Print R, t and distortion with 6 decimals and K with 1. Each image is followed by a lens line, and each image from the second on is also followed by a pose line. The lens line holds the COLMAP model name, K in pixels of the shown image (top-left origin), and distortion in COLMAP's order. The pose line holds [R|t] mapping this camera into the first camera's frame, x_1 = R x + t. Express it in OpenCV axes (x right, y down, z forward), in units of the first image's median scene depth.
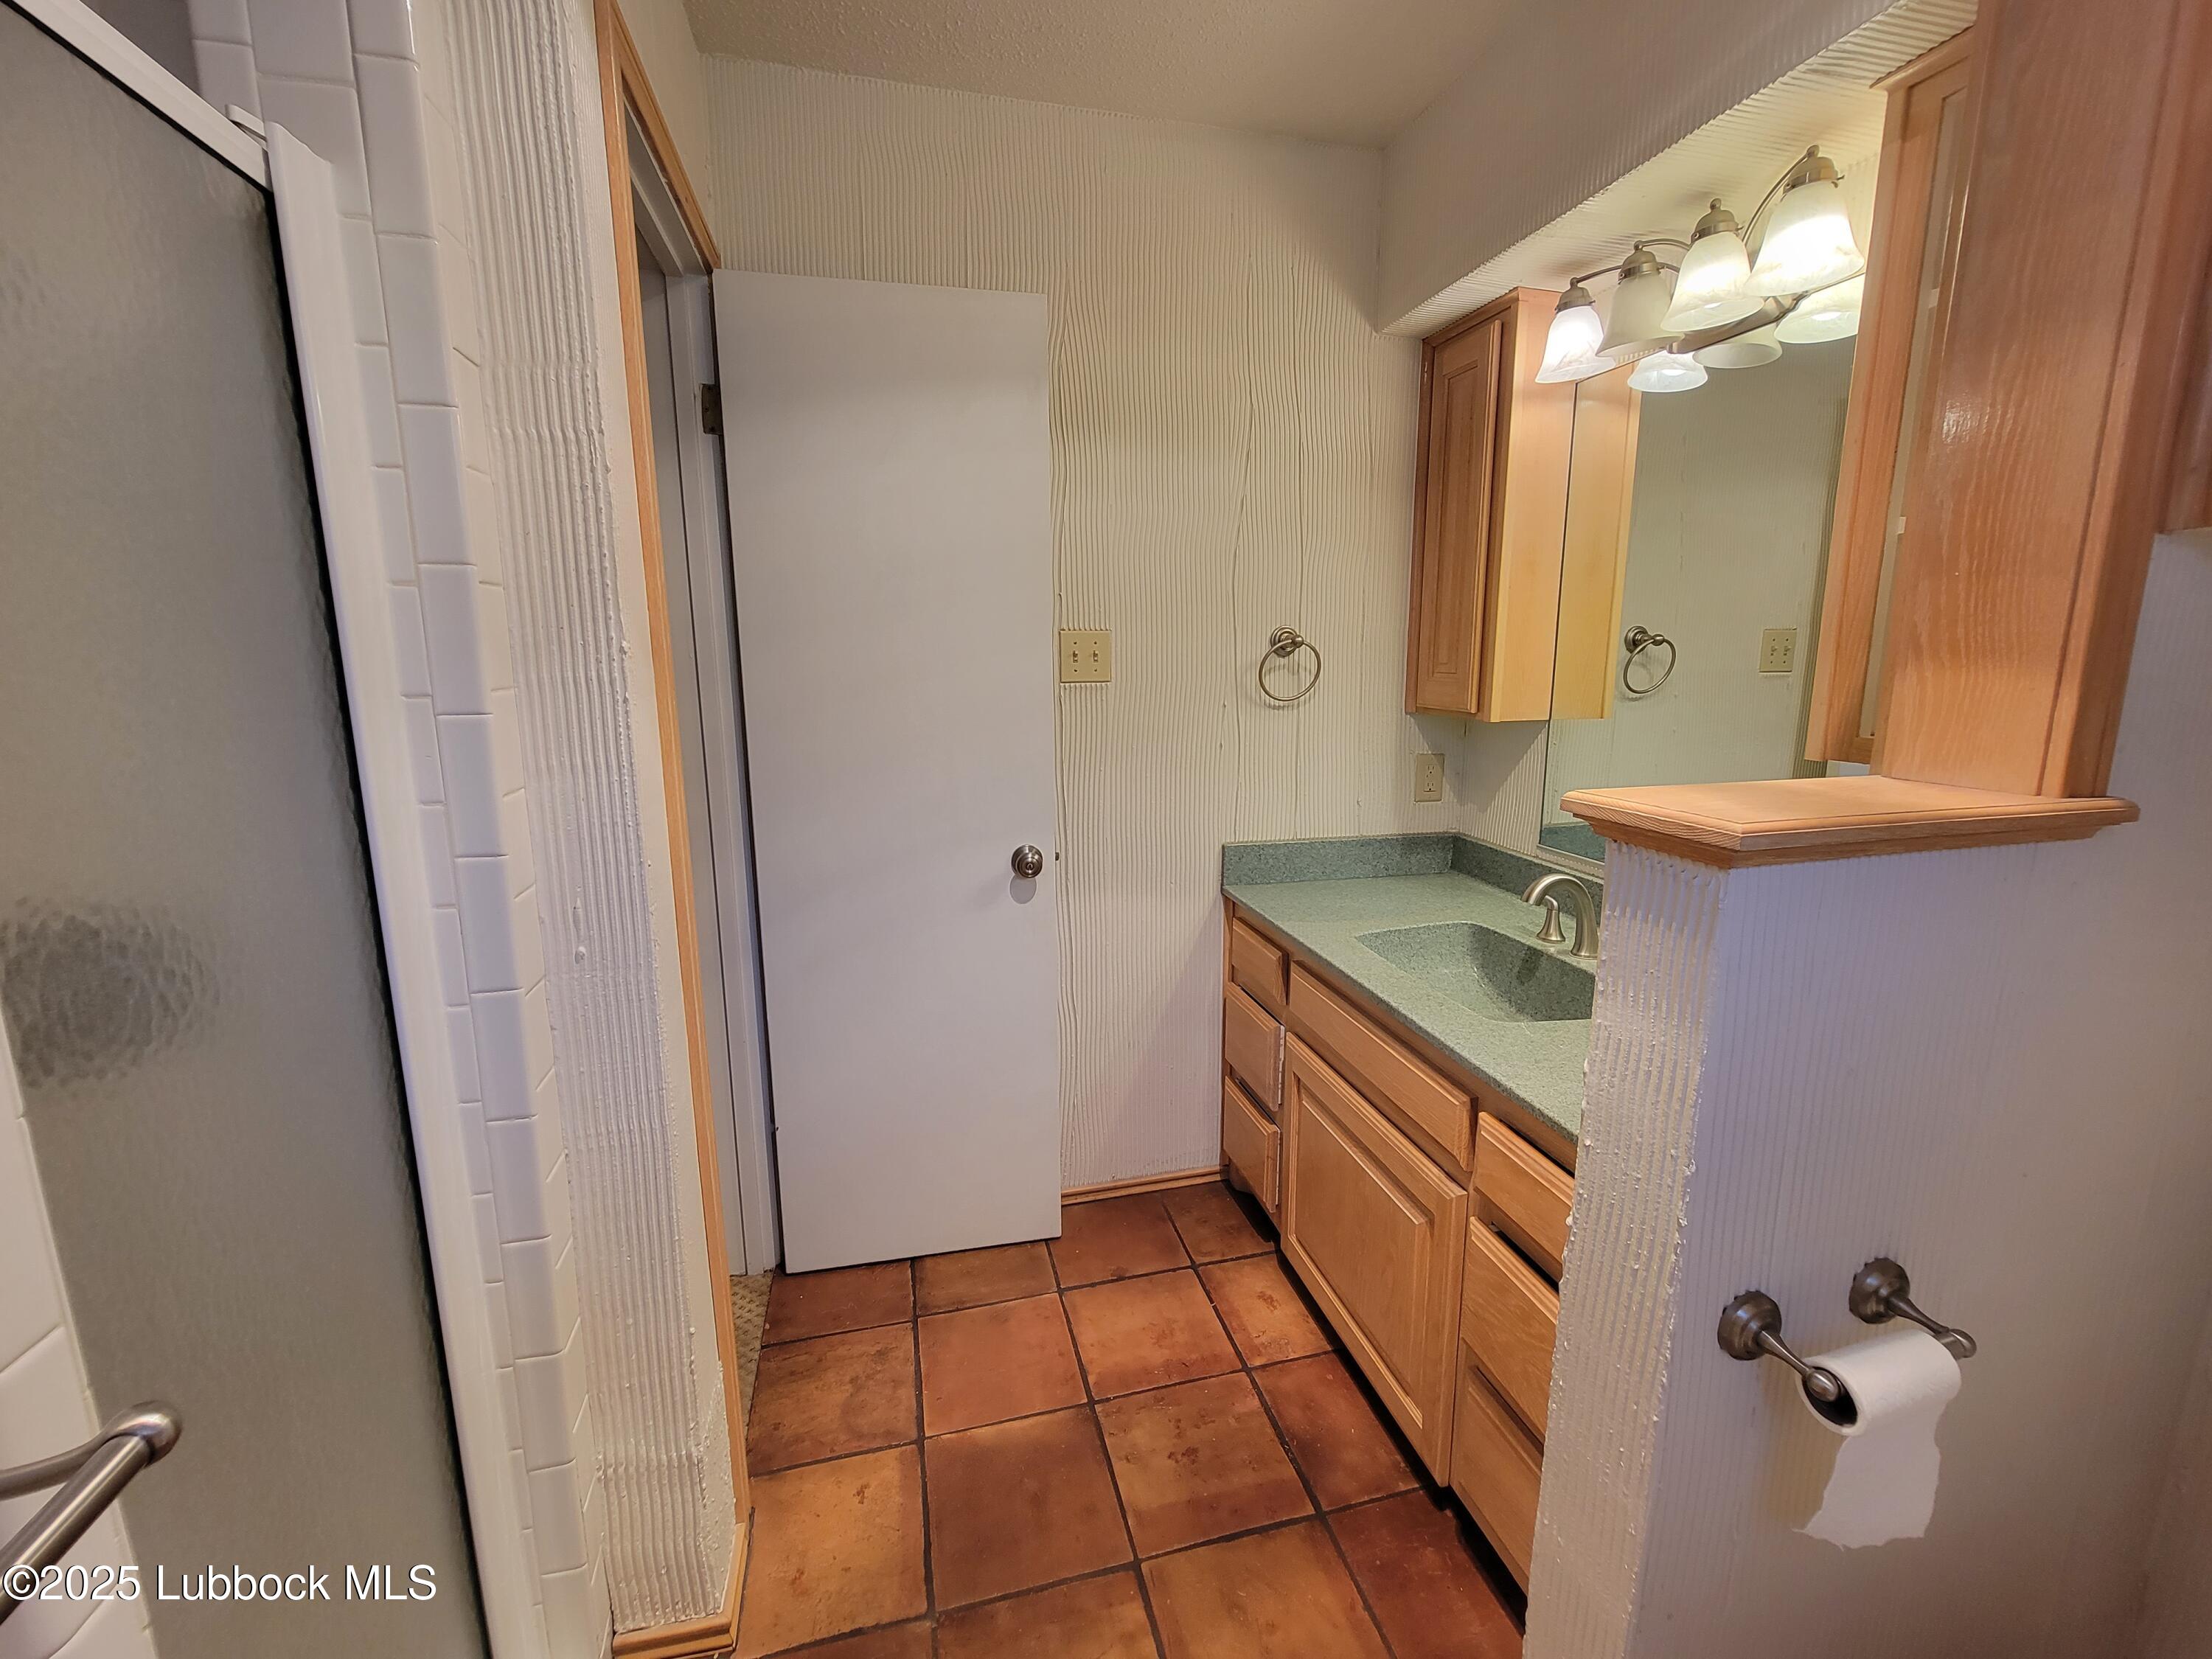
lens RADIAL K [[904.8, 0, 1107.6], [0, 904.8, 804.1], [0, 0, 1]] dist [-0.002029, 0.000038]
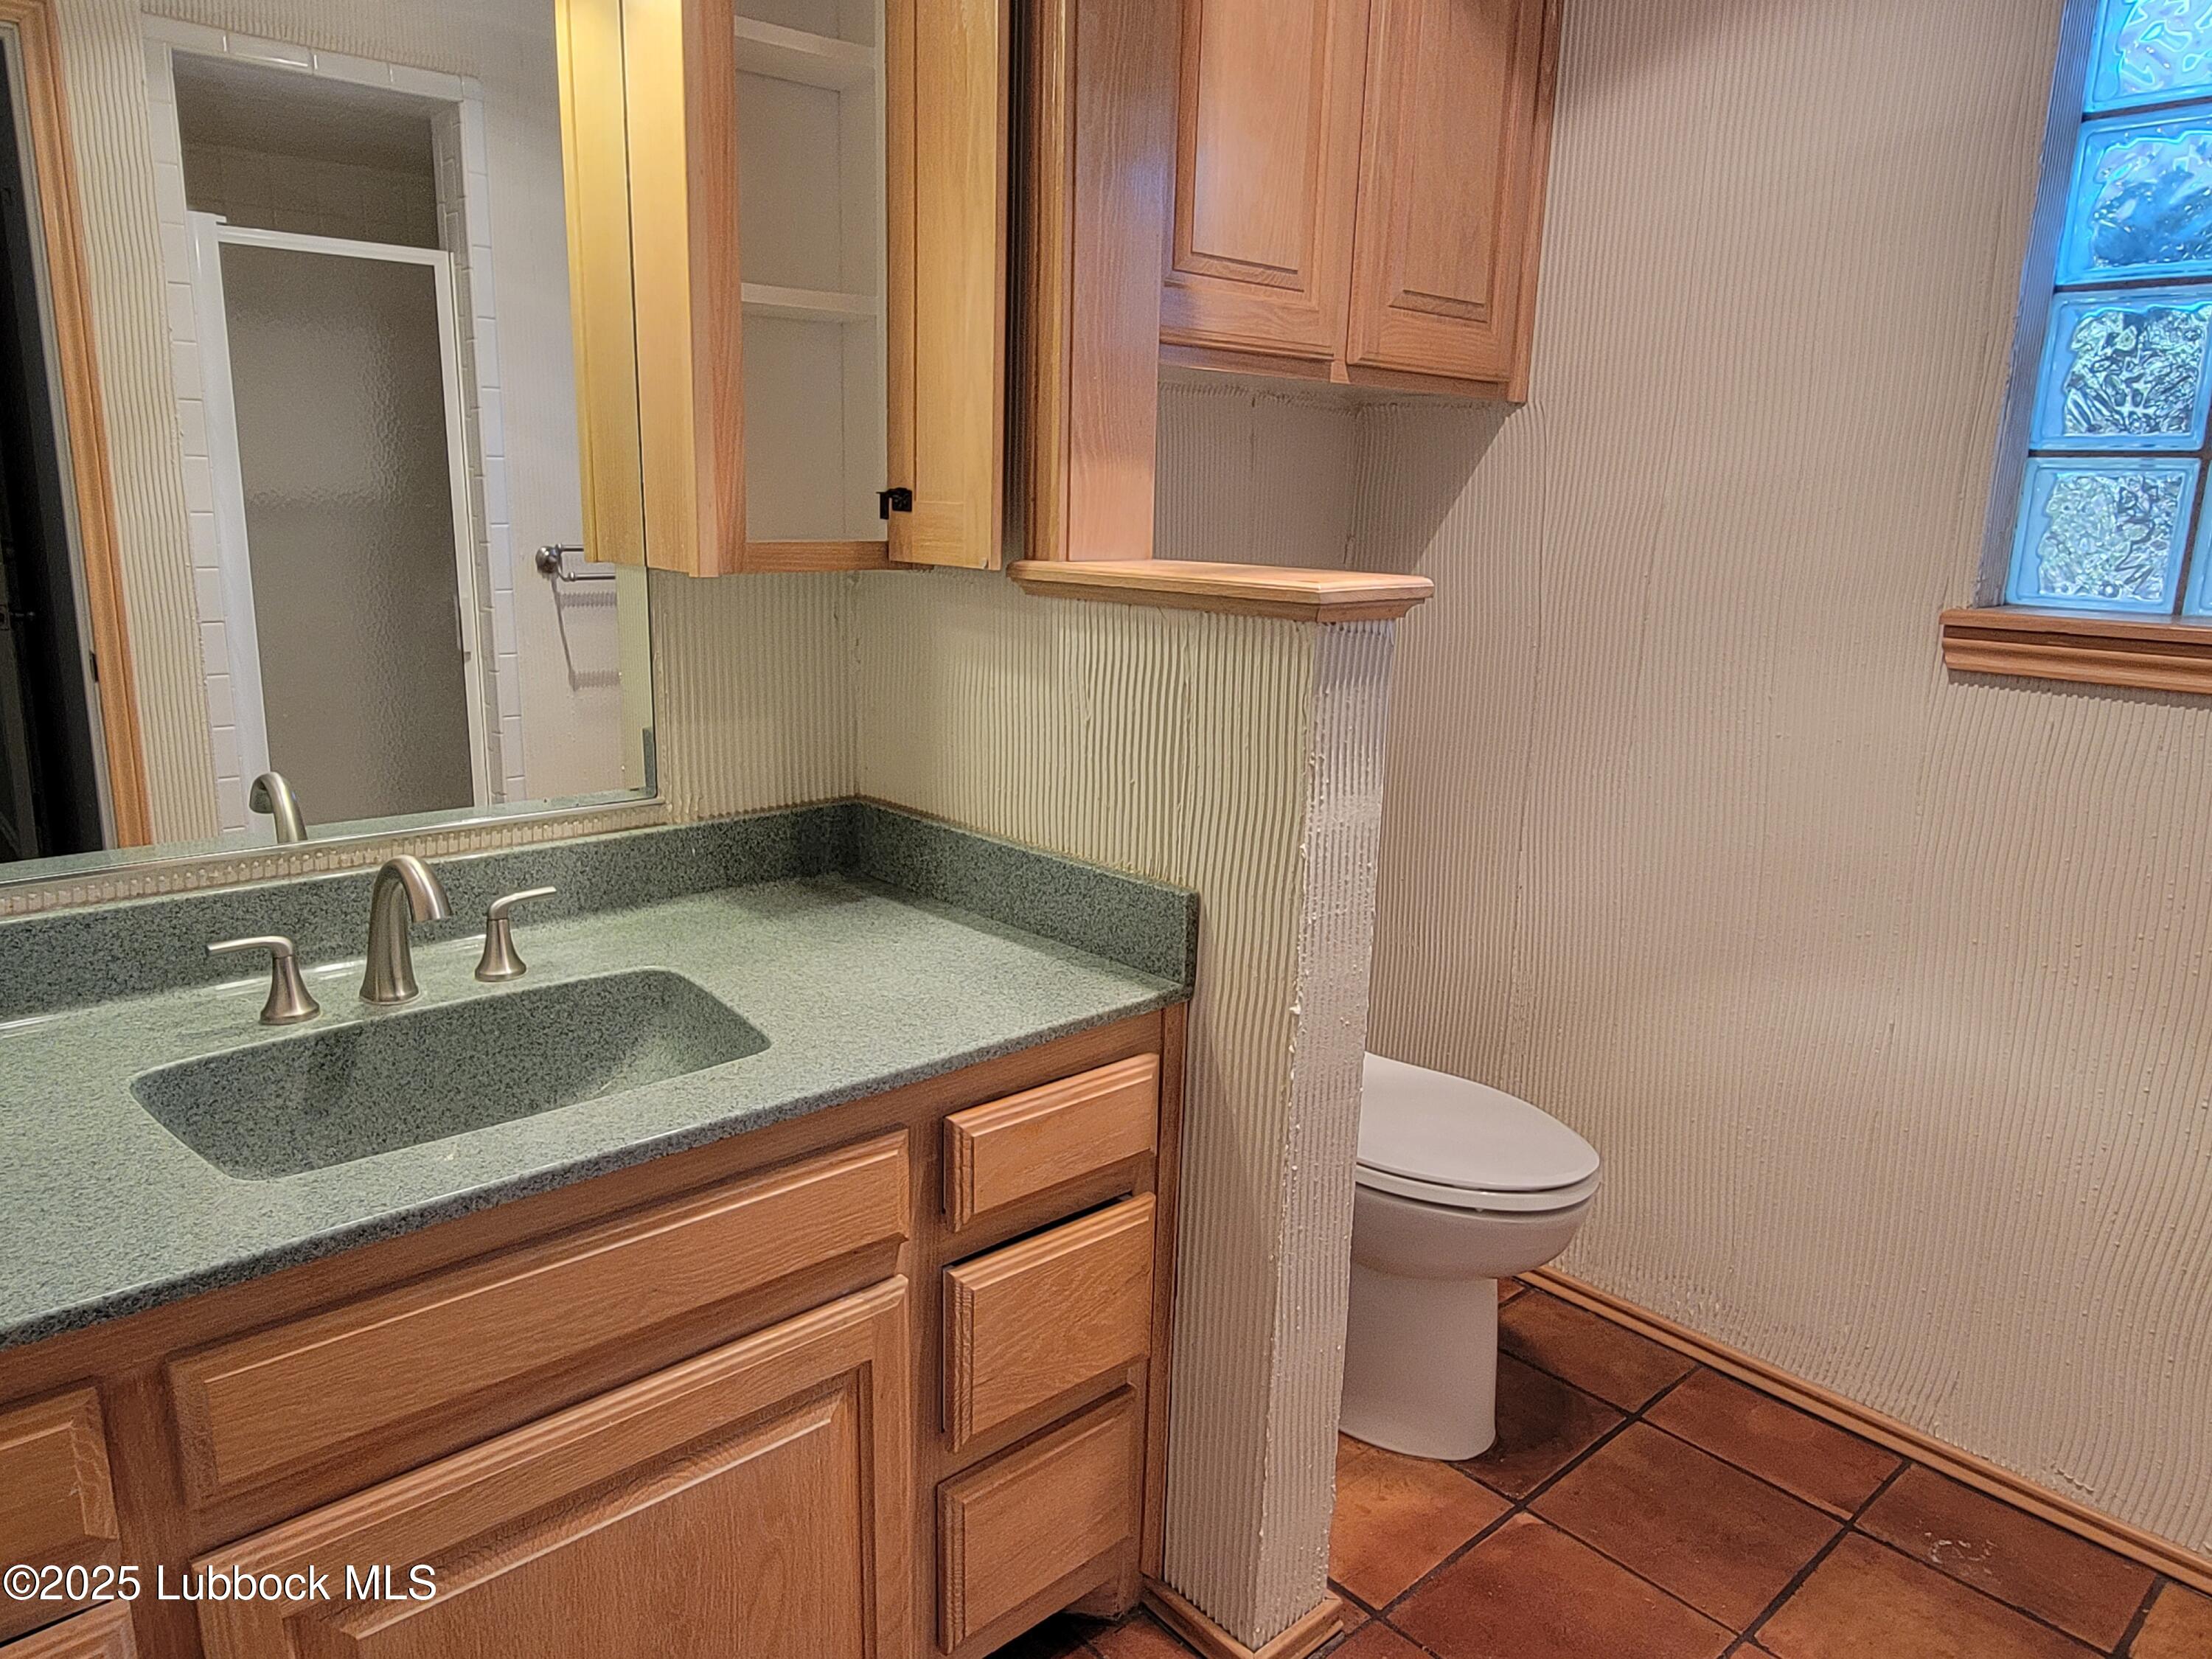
lens RADIAL K [[1436.3, 0, 1107.8], [0, 1436.3, 822.1], [0, 0, 1]] dist [-0.005187, 0.000963]
pose [[-0.476860, -0.199722, 0.855988, -0.493860], [0.127970, 0.947692, 0.292409, -0.162992], [-0.869614, 0.248979, -0.426358, 1.219349]]
